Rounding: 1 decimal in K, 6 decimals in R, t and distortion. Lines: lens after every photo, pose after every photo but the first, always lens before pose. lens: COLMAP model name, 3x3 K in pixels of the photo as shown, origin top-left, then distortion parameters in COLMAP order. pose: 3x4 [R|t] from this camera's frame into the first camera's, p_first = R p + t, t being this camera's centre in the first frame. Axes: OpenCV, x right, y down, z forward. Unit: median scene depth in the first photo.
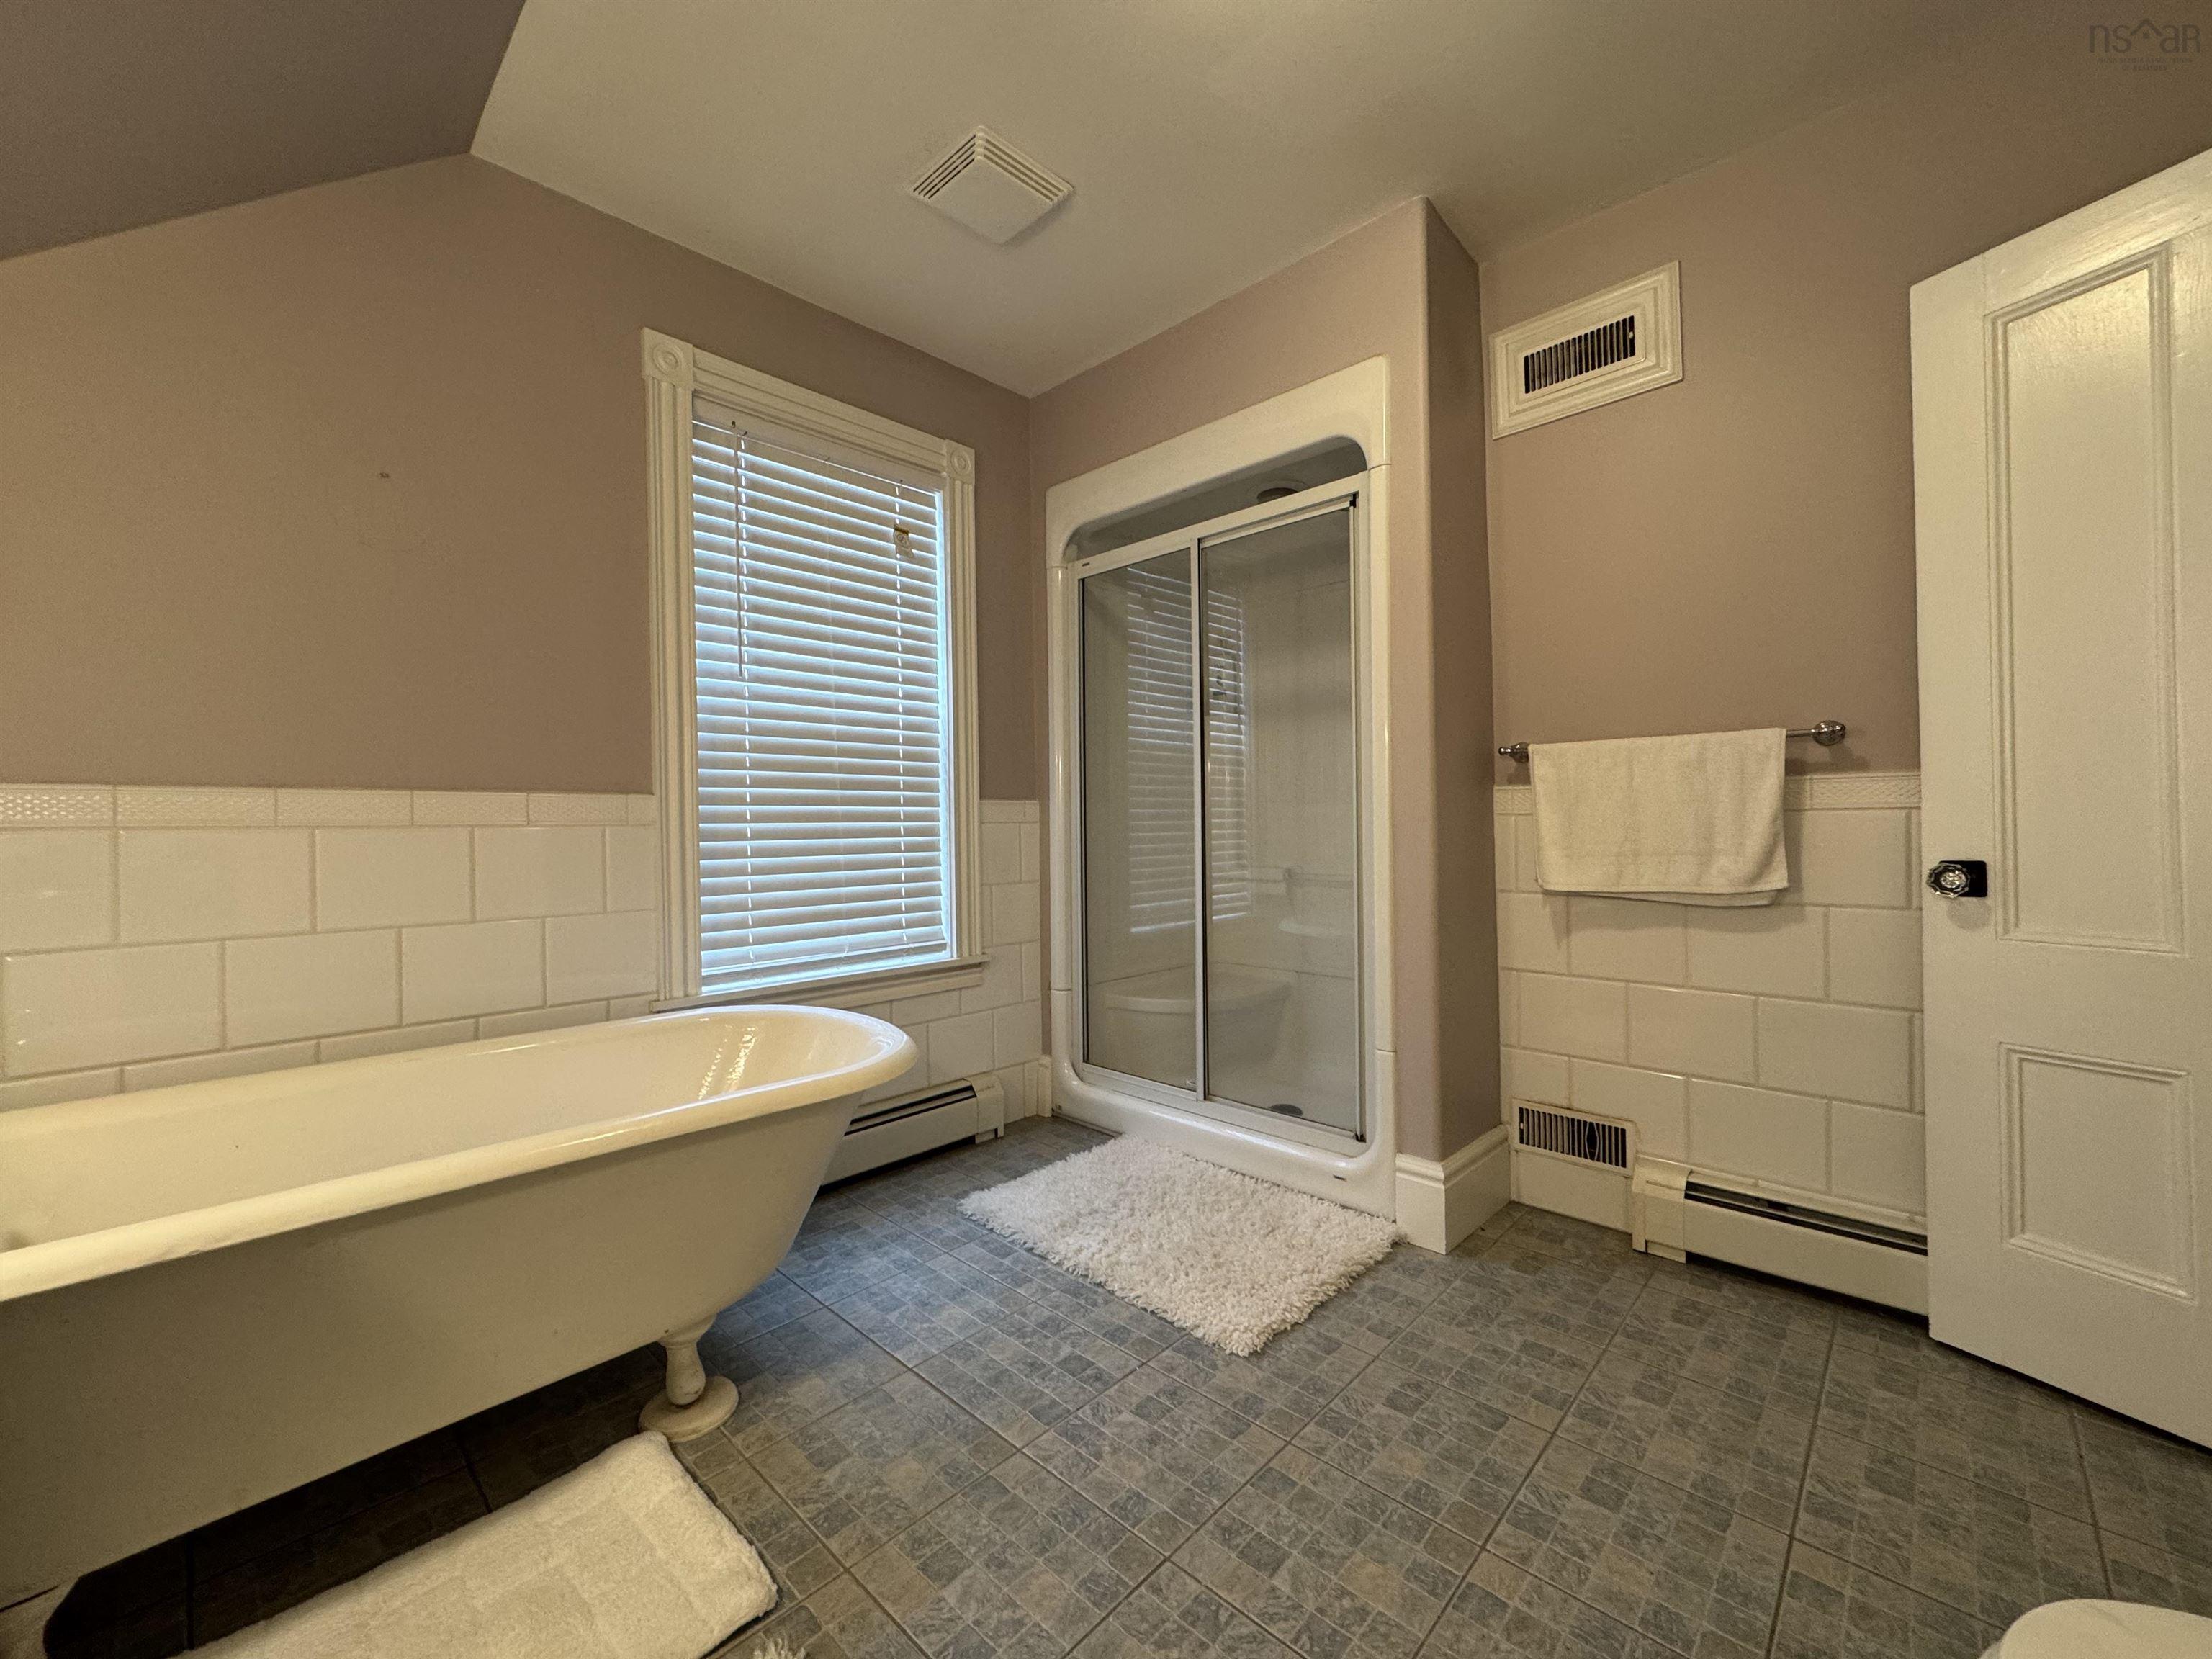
lens RADIAL K [[880.6, 0, 1105.1], [0, 880.6, 826.6], [0, 0, 1]] dist [-0.002075, -0.000443]
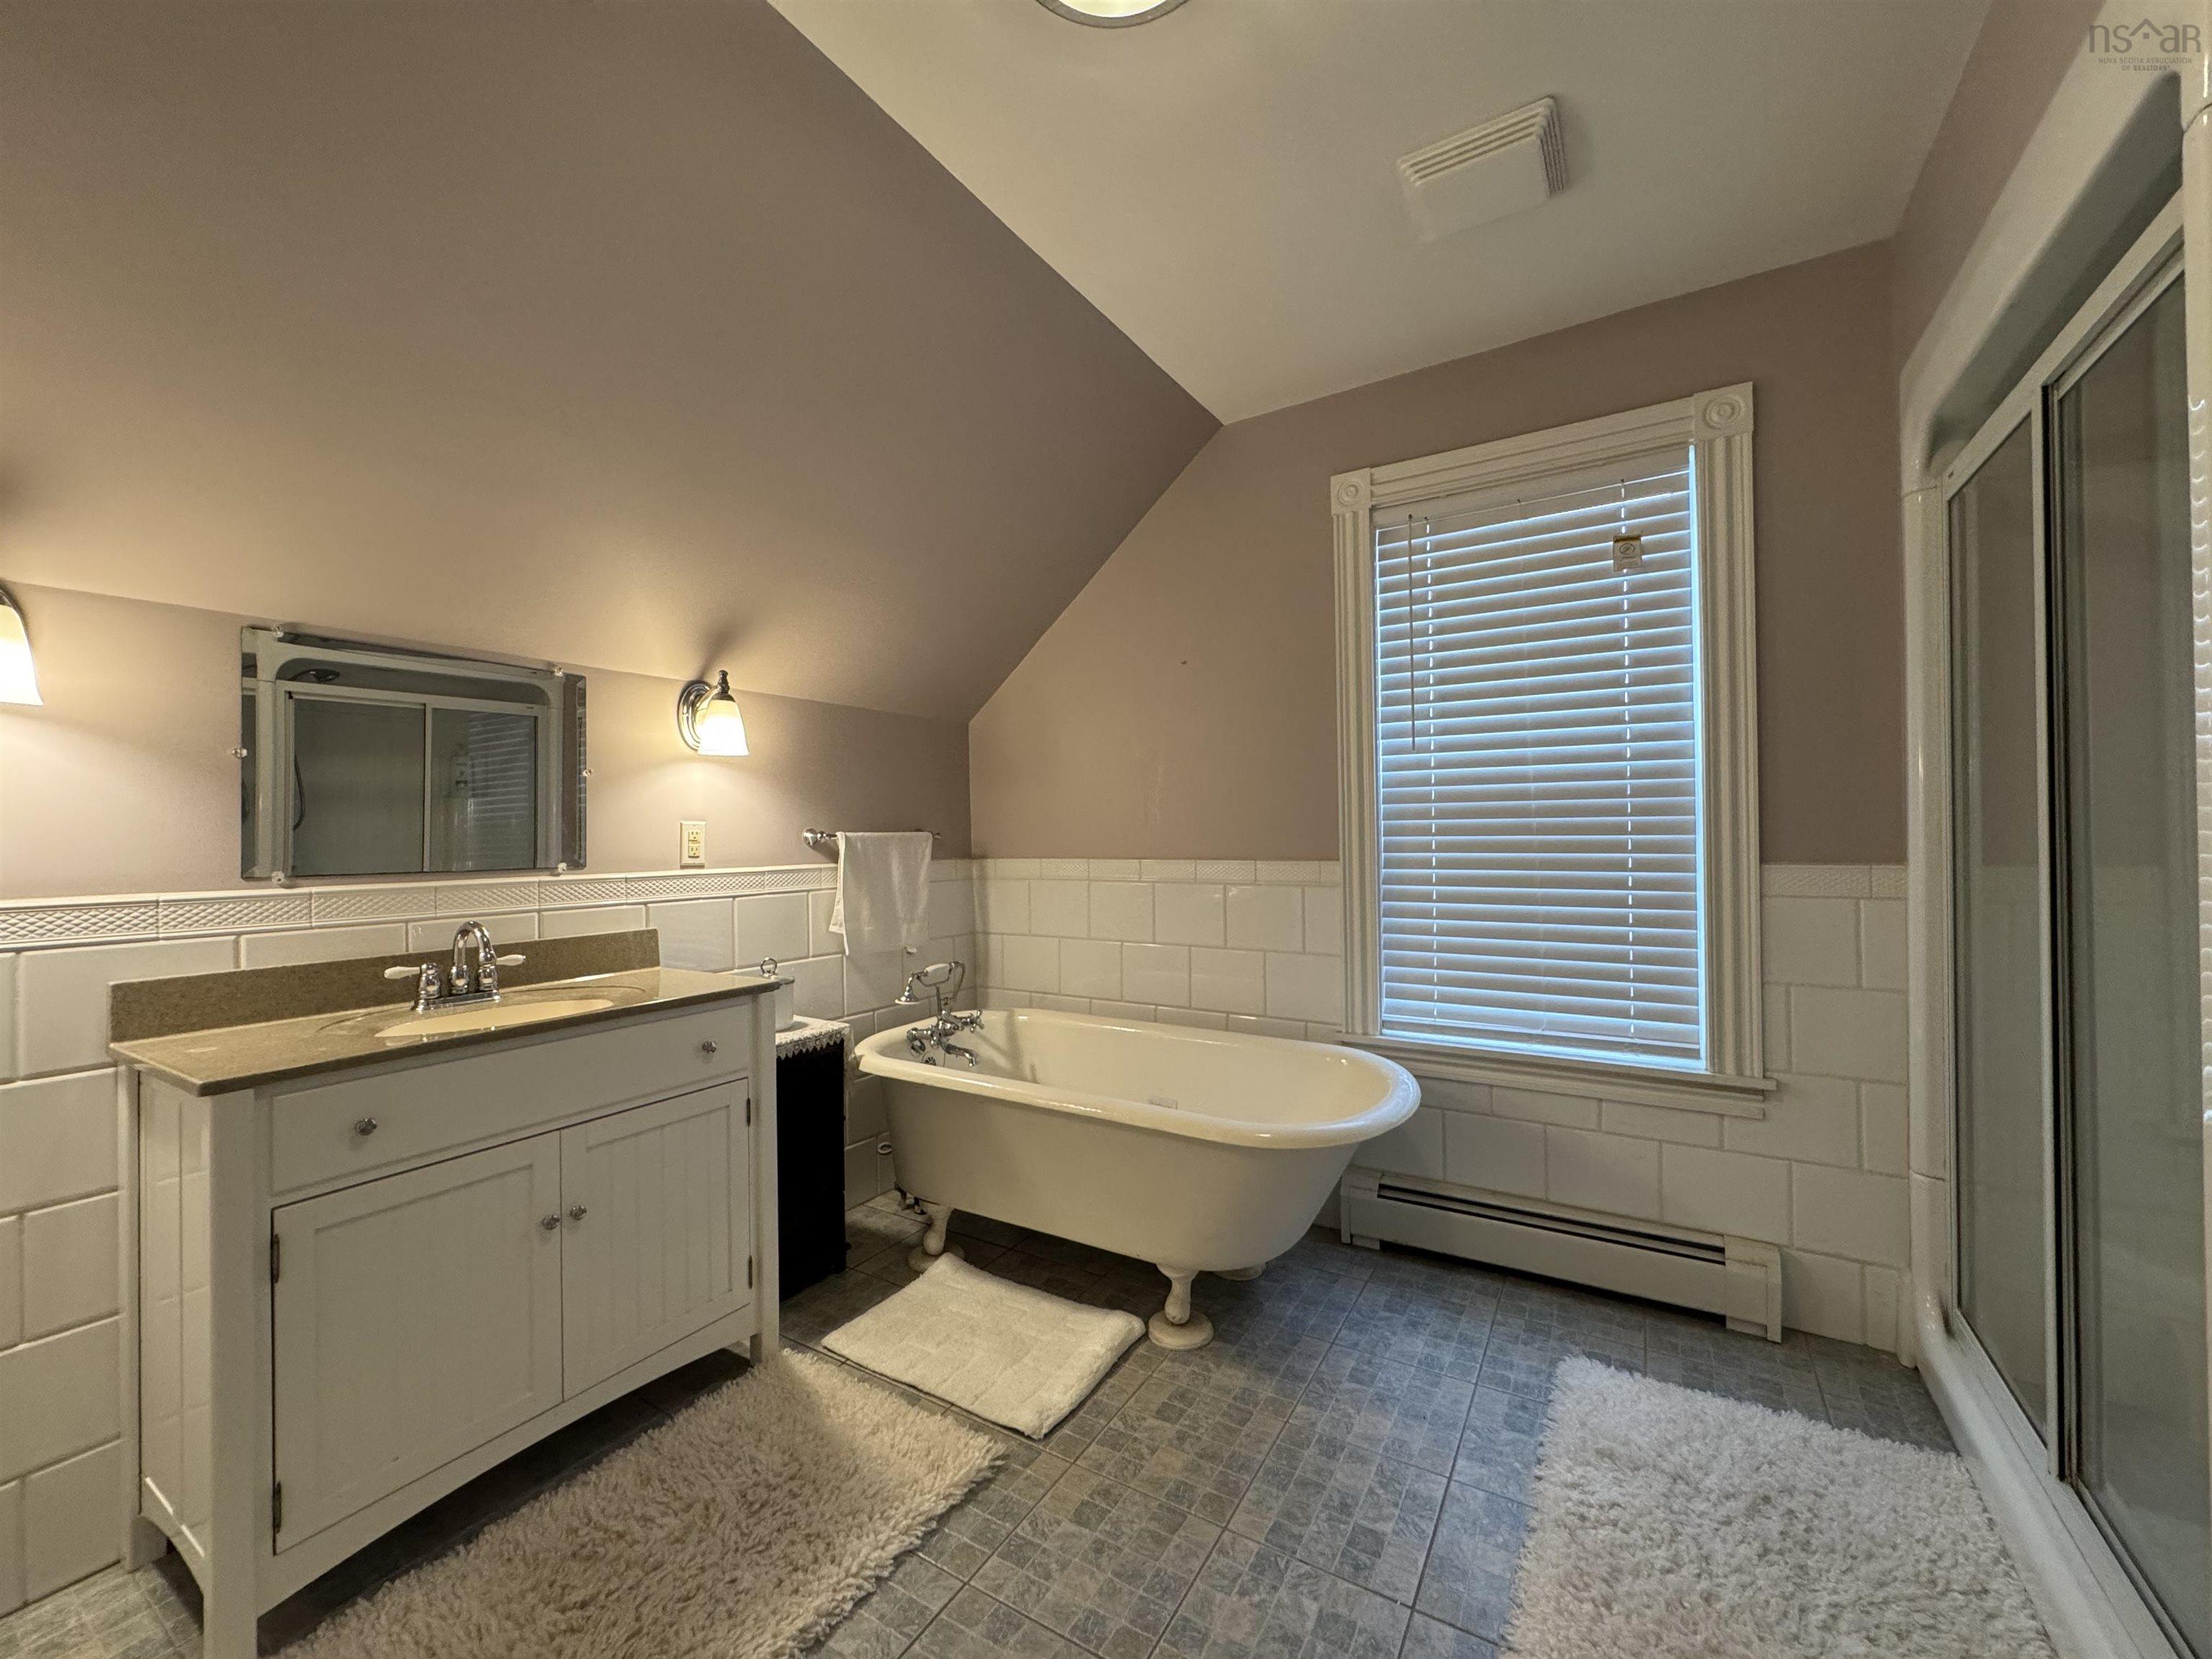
lens RADIAL K [[880.6, 0, 1106.4], [0, 880.6, 828.8], [0, 0, 1]] dist [-0.002075, -0.000443]
pose [[0.212363, 0.007689, -0.977161, 0.541250], [0.008226, 0.999920, 0.009656, -0.085664], [0.977156, -0.010088, 0.212282, 0.389281]]
